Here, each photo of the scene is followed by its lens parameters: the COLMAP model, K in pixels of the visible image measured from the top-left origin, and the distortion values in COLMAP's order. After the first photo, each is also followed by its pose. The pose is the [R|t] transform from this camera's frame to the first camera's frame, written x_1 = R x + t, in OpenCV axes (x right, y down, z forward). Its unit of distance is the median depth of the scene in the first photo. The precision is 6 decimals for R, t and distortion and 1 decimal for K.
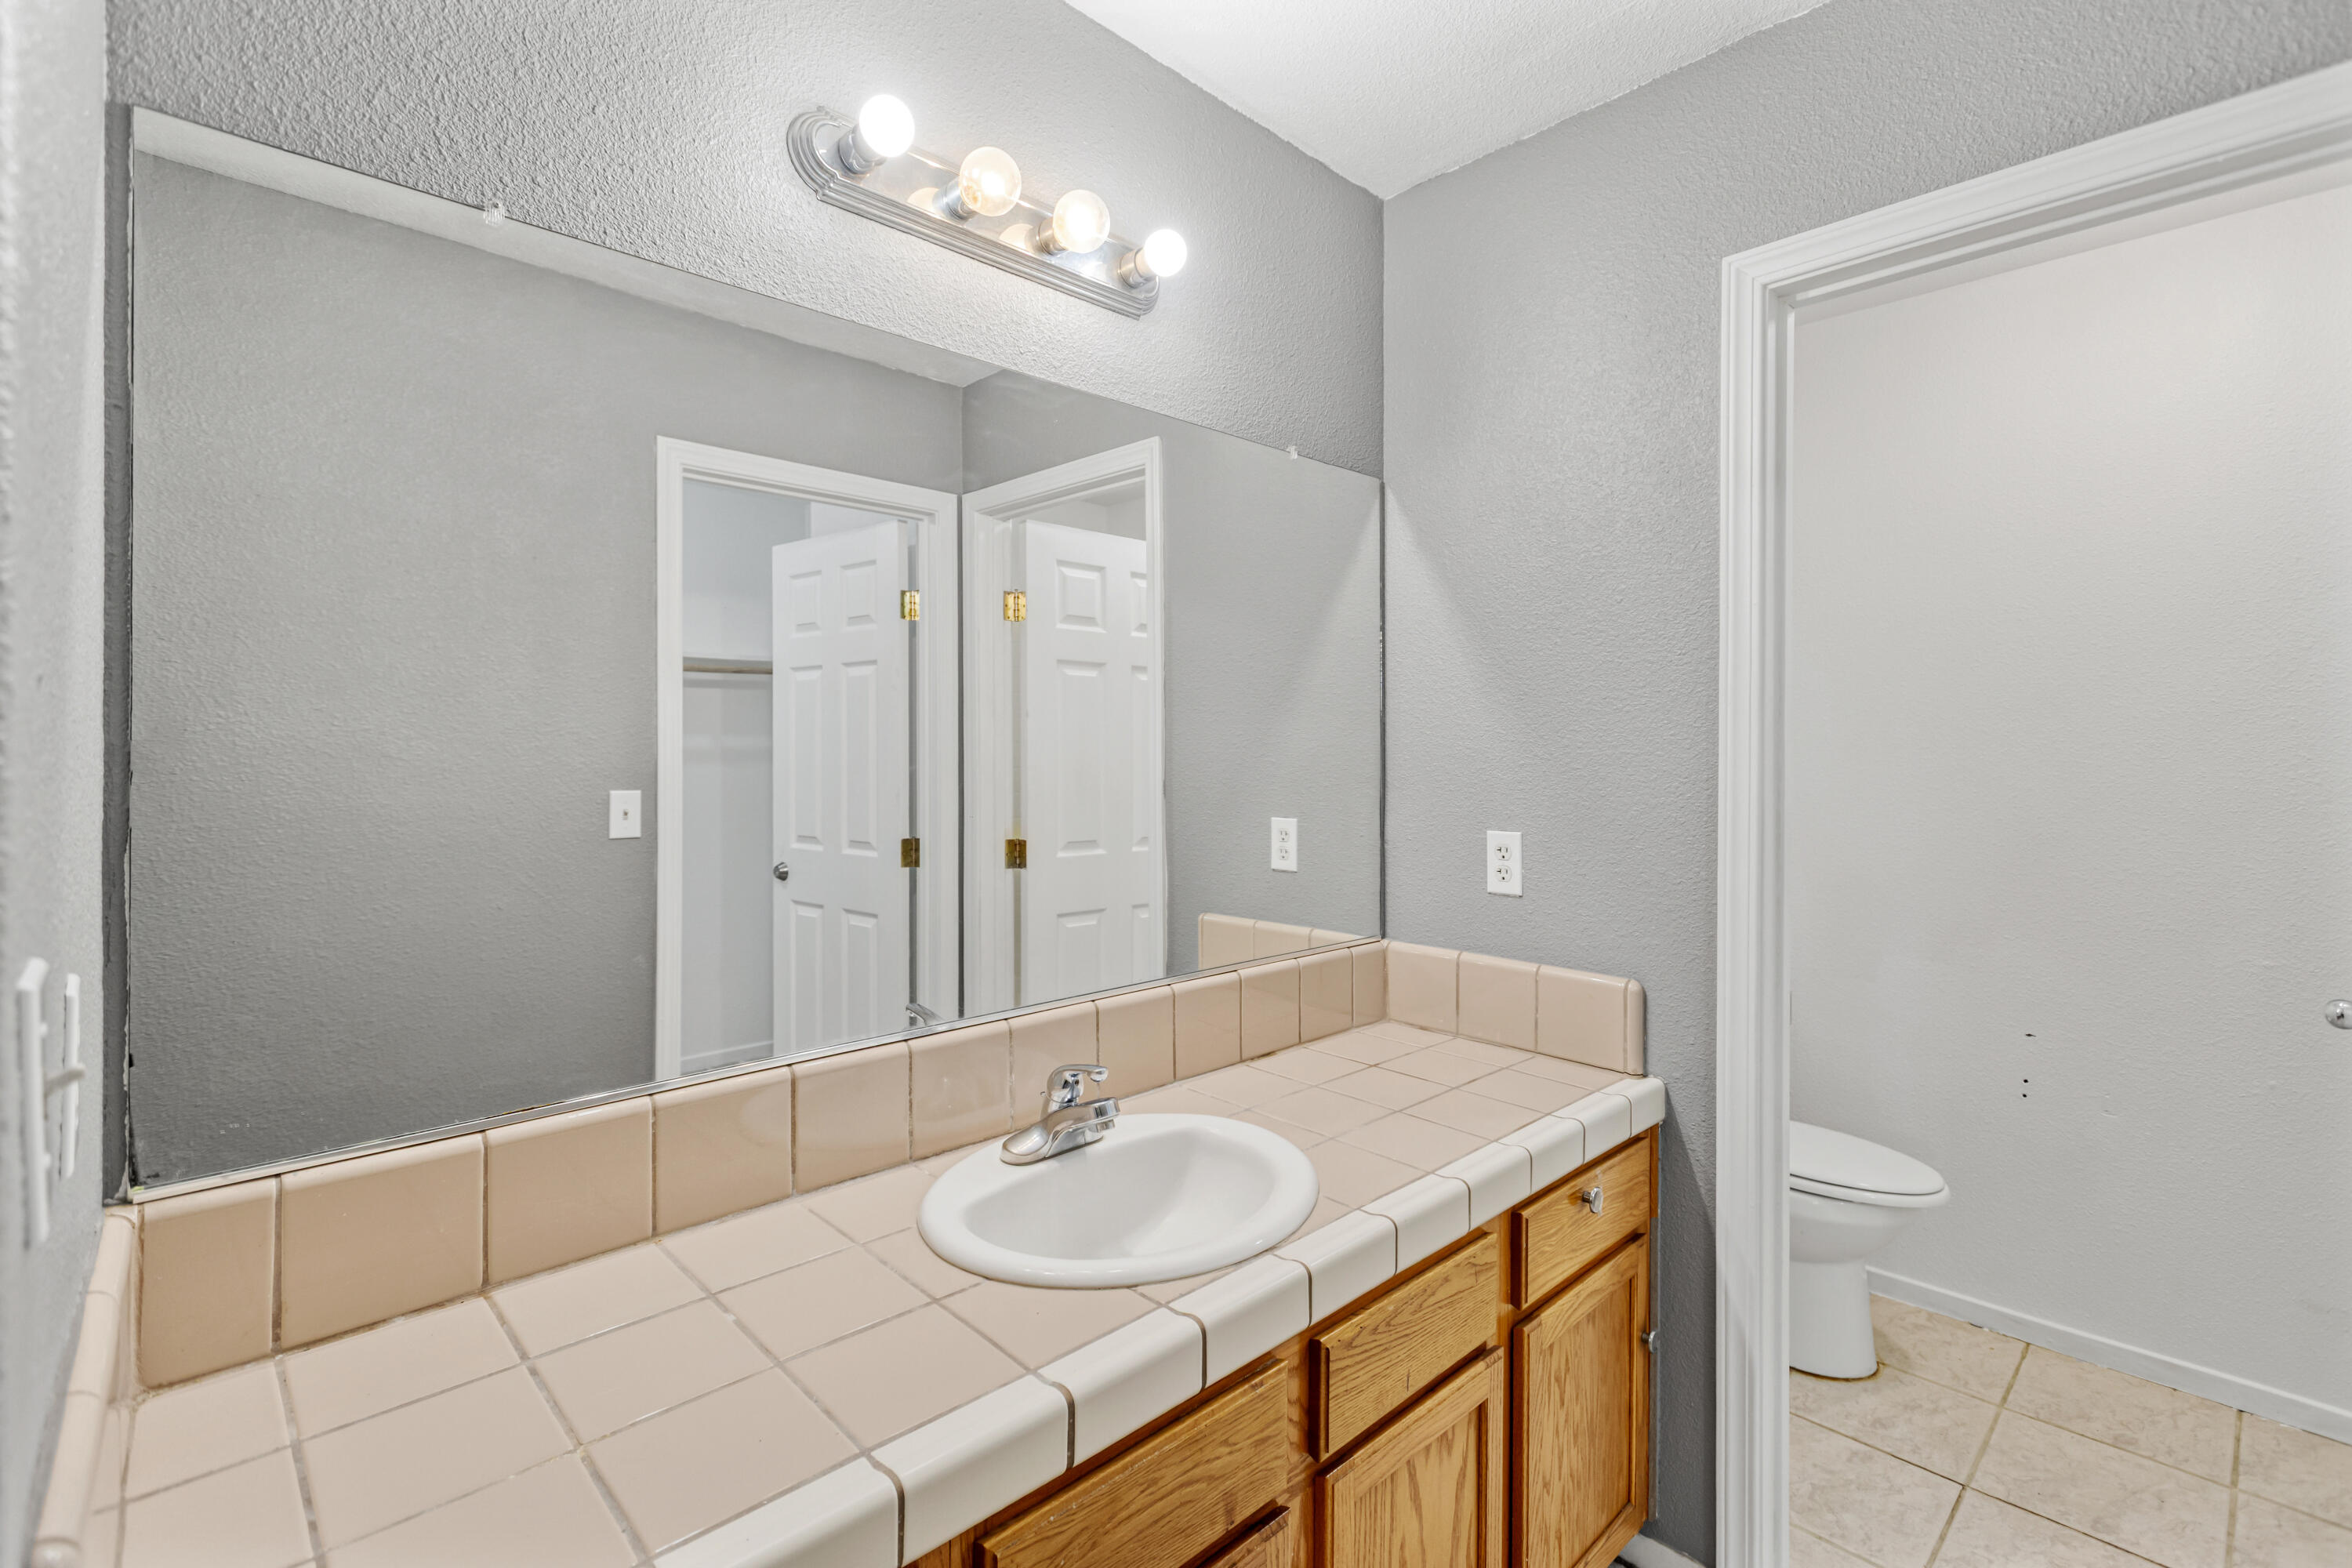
lens RADIAL K [[1075.8, 0, 1174.5], [0, 1075.8, 747.3], [0, 0, 1]] dist [0.008519, -0.001797]
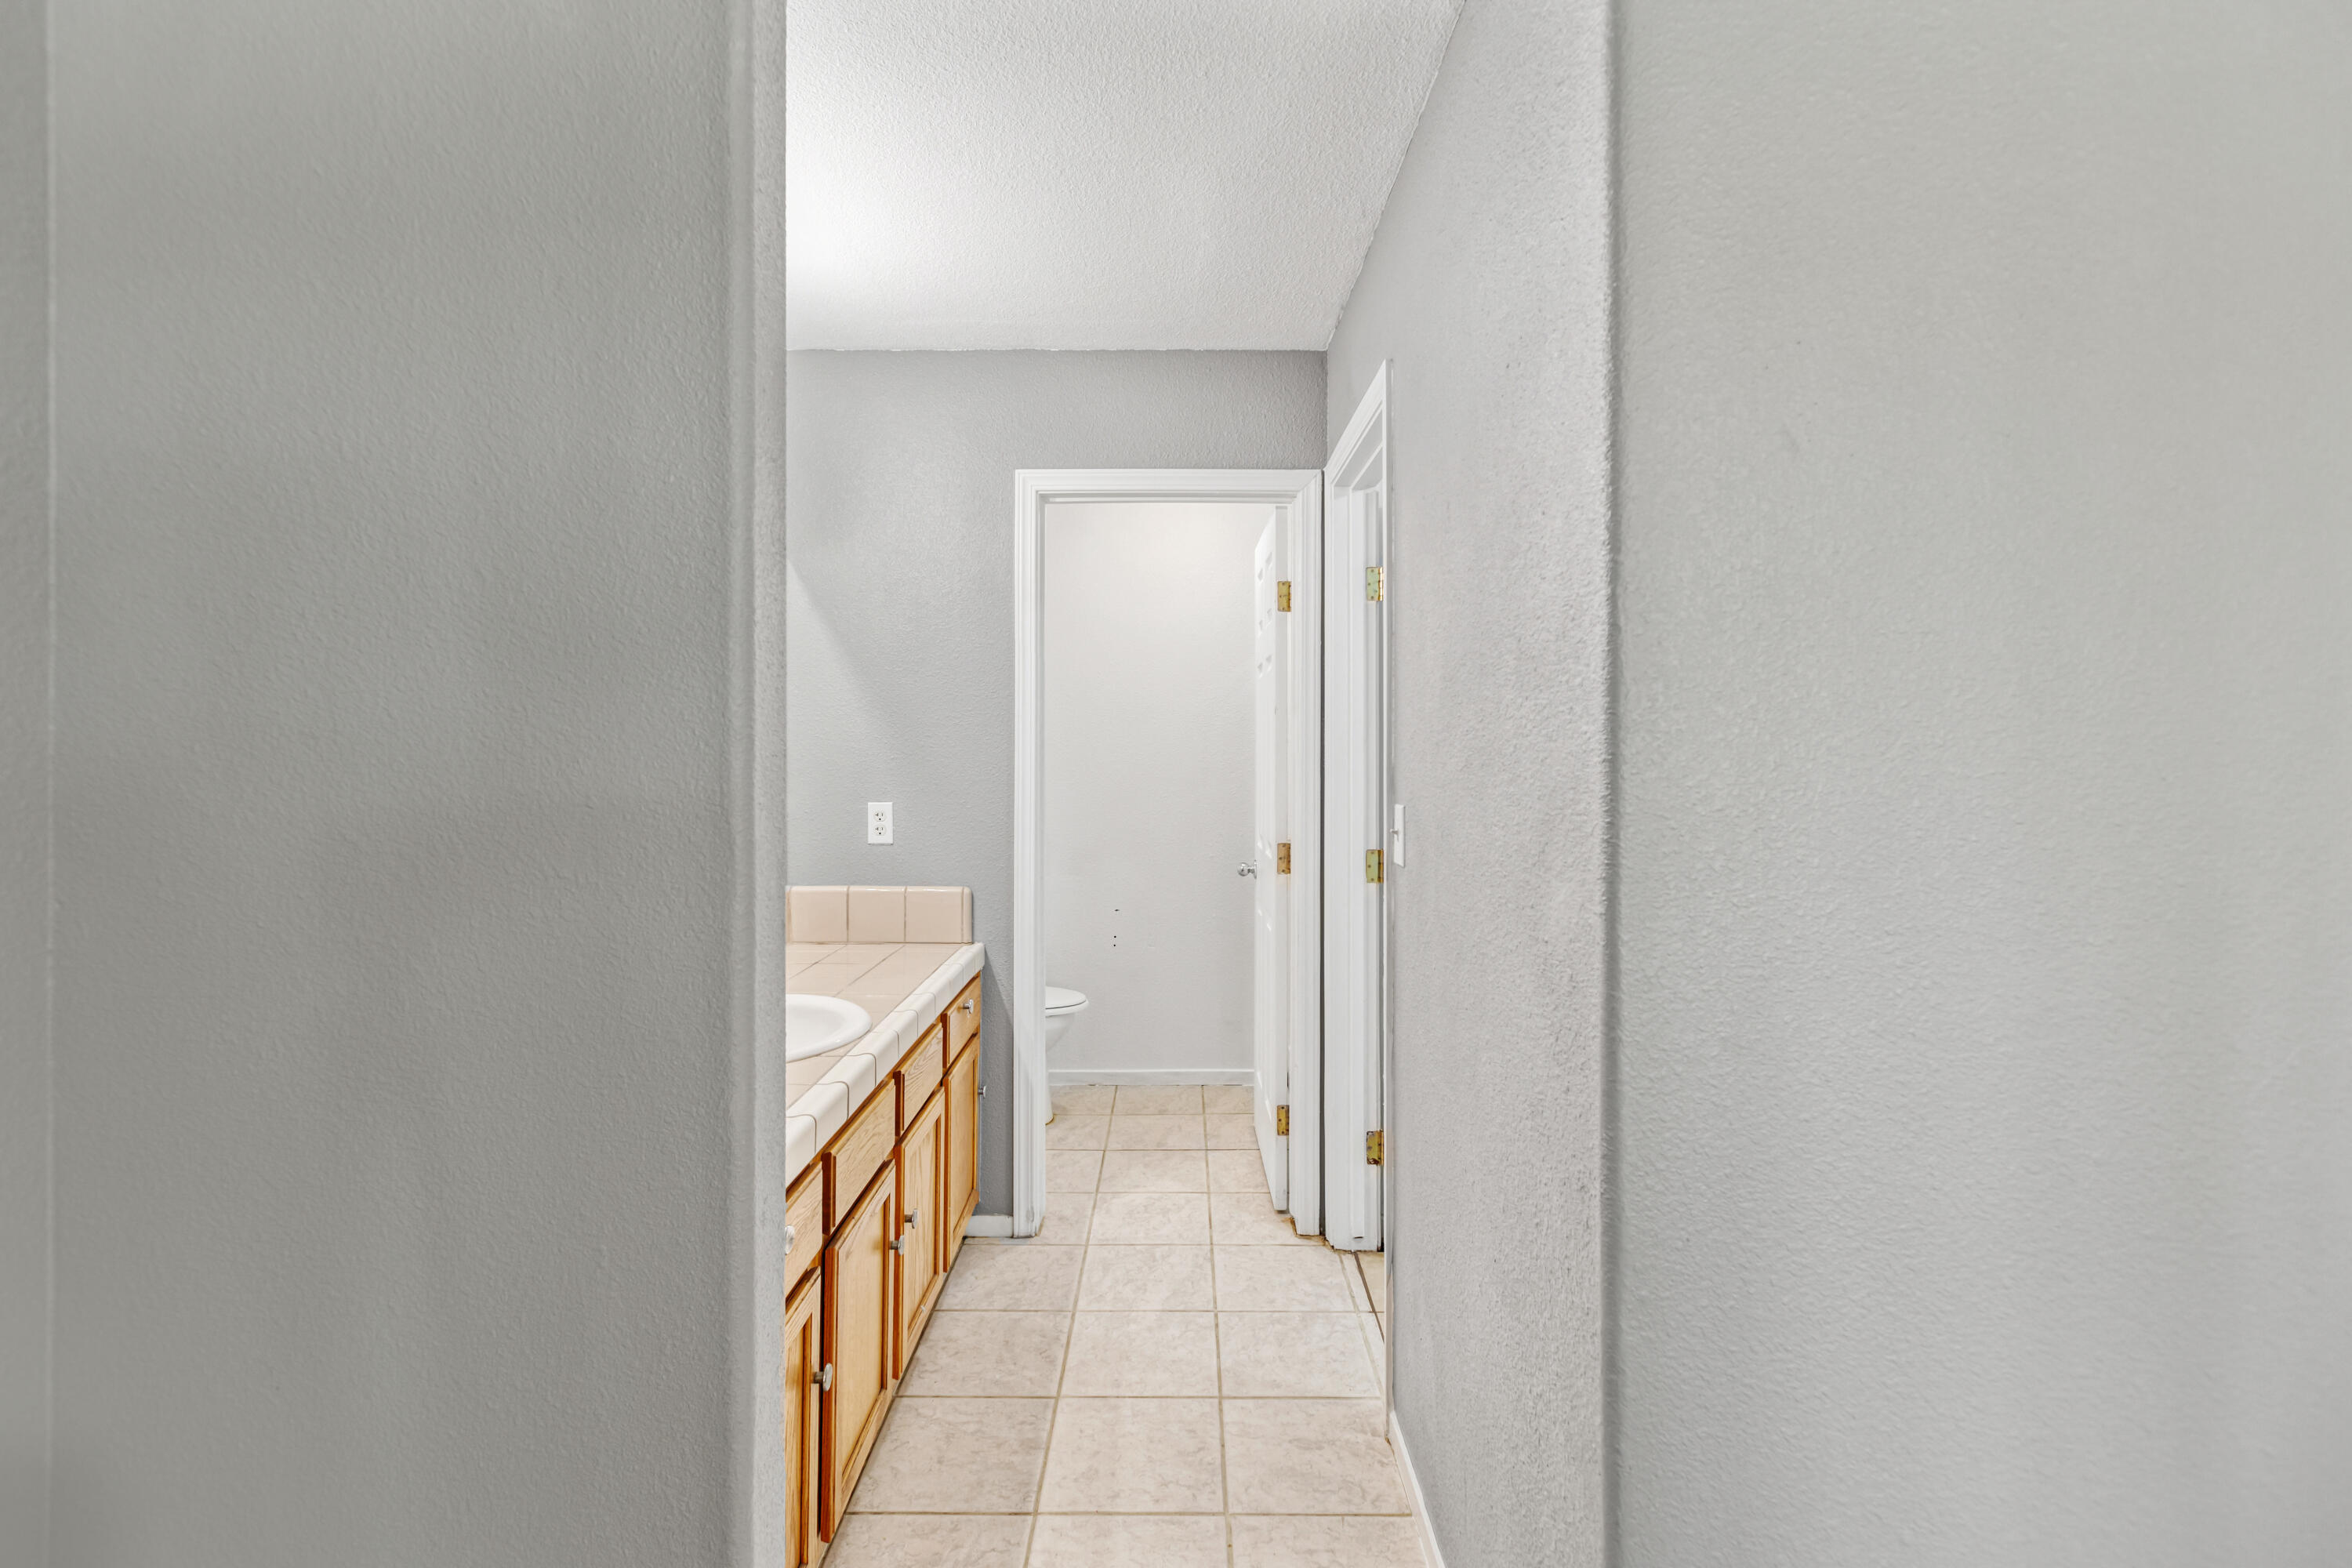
lens RADIAL K [[1075.8, 0, 1176.7], [0, 1075.8, 729.9], [0, 0, 1]] dist [0.008519, -0.001797]
pose [[0.693261, 0.013450, 0.720561, -0.514117], [-0.000745, 0.999839, -0.017946, 0.003234], [-0.720686, 0.011905, 0.693159, -0.362471]]
